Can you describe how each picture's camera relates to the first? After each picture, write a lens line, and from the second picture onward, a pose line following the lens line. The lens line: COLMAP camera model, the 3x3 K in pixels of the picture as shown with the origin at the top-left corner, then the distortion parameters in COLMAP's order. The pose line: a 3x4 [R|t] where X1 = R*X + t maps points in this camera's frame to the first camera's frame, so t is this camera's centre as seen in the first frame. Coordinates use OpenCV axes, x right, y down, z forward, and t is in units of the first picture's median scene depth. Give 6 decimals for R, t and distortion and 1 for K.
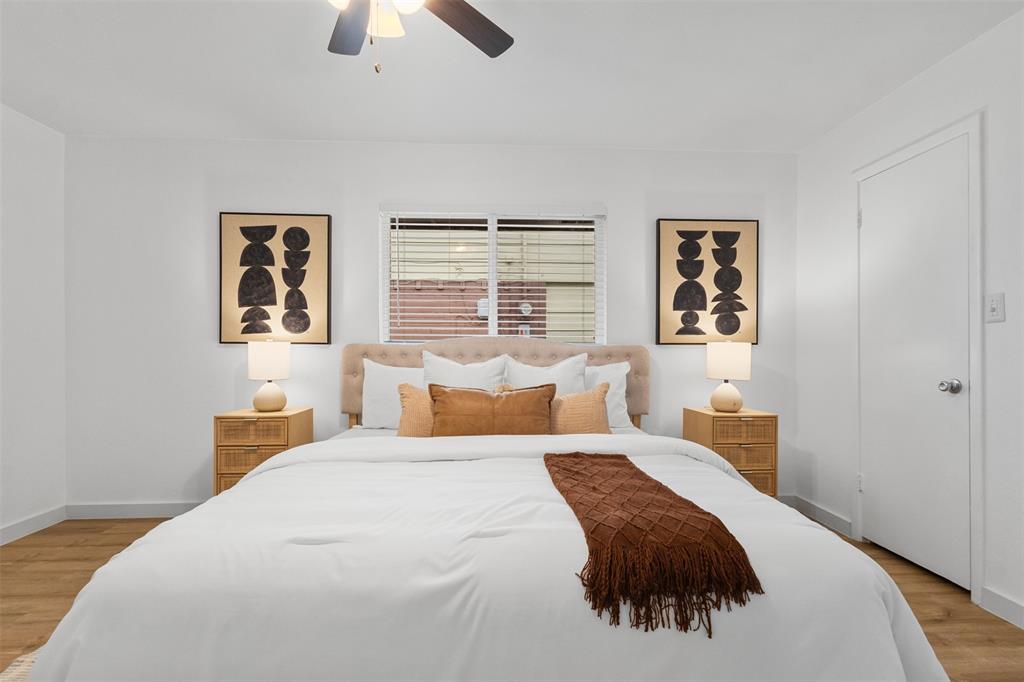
lens RADIAL K [[474.7, 0, 512.4], [0, 474.7, 345.2], [0, 0, 1]] dist [-0.003067, 0.003255]
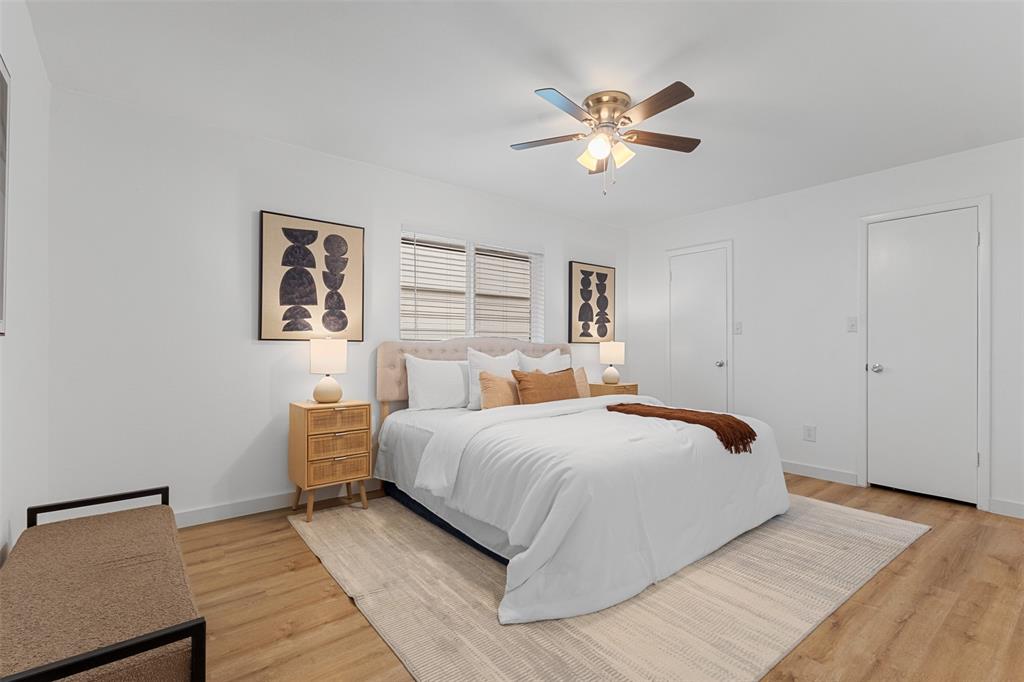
lens RADIAL K [[474.7, 0, 510.2], [0, 474.7, 340.7], [0, 0, 1]] dist [-0.003067, 0.003255]
pose [[0.810336, 0.007116, 0.585922, -0.771175], [-0.004047, 0.999970, -0.006549, 0.001787], [-0.585952, 0.002936, 0.810341, -0.126721]]
